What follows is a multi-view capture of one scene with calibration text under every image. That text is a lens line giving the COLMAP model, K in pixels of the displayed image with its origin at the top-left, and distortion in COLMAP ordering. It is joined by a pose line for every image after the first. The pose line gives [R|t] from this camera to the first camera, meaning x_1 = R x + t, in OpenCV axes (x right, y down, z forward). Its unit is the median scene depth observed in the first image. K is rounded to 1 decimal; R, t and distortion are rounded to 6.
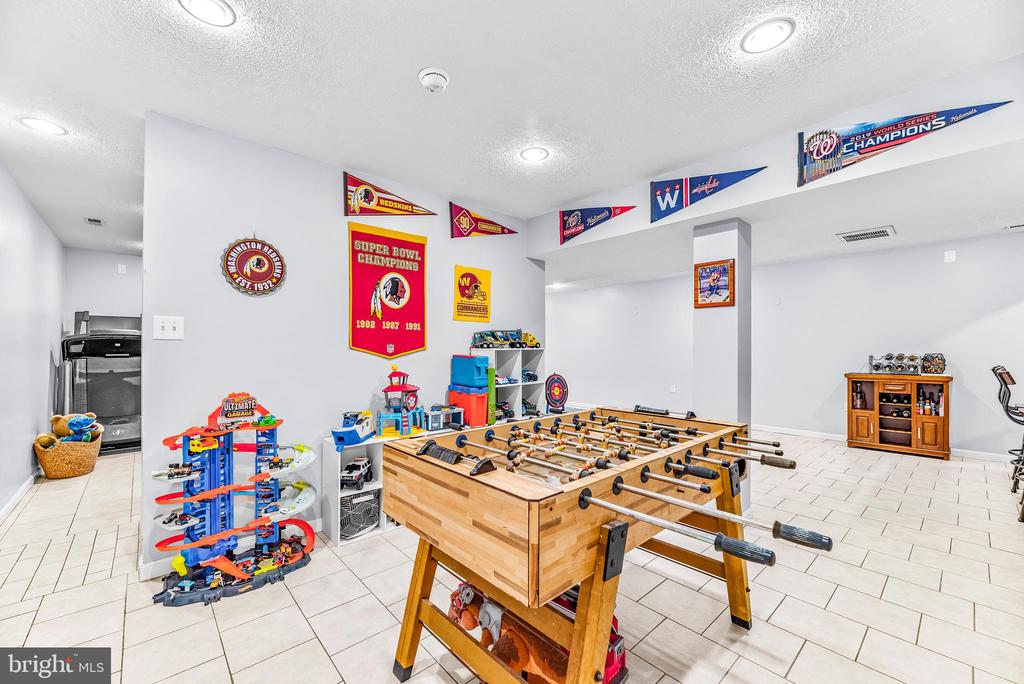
lens RADIAL K [[414.6, 0, 509.4], [0, 414.6, 345.3], [0, 0, 1]] dist [0.000521, 0.000812]
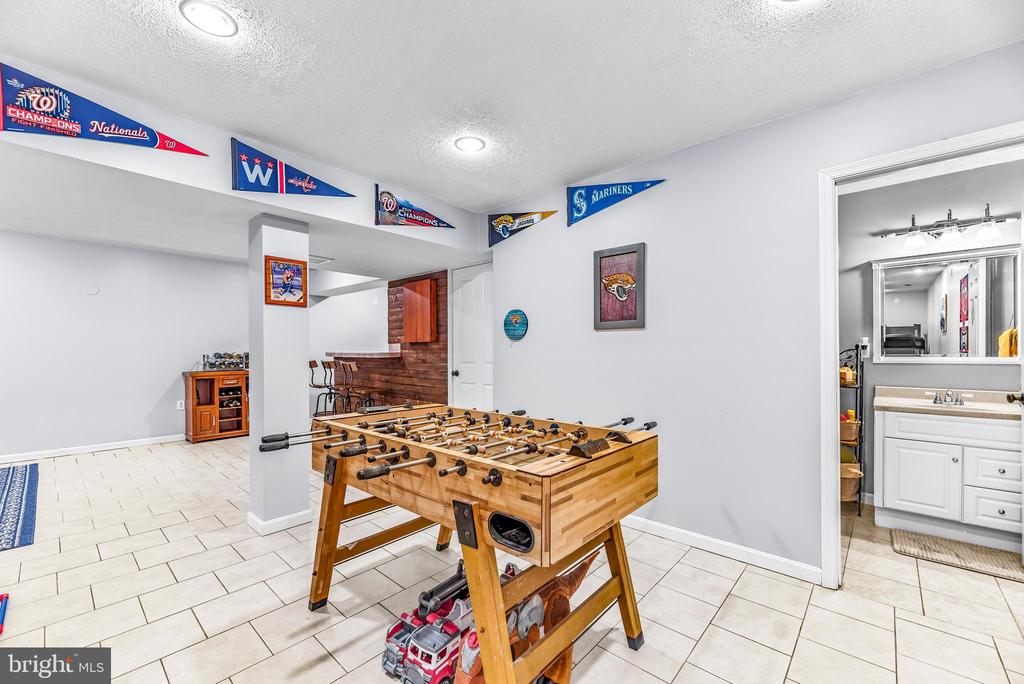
lens RADIAL K [[414.6, 0, 509.0], [0, 414.6, 348.9], [0, 0, 1]] dist [0.000521, 0.000812]
pose [[-0.104810, 0.000545, 0.994492, -0.517136], [-0.009099, 0.999957, -0.001507, 0.005700], [-0.994451, -0.009207, -0.104801, 0.574109]]
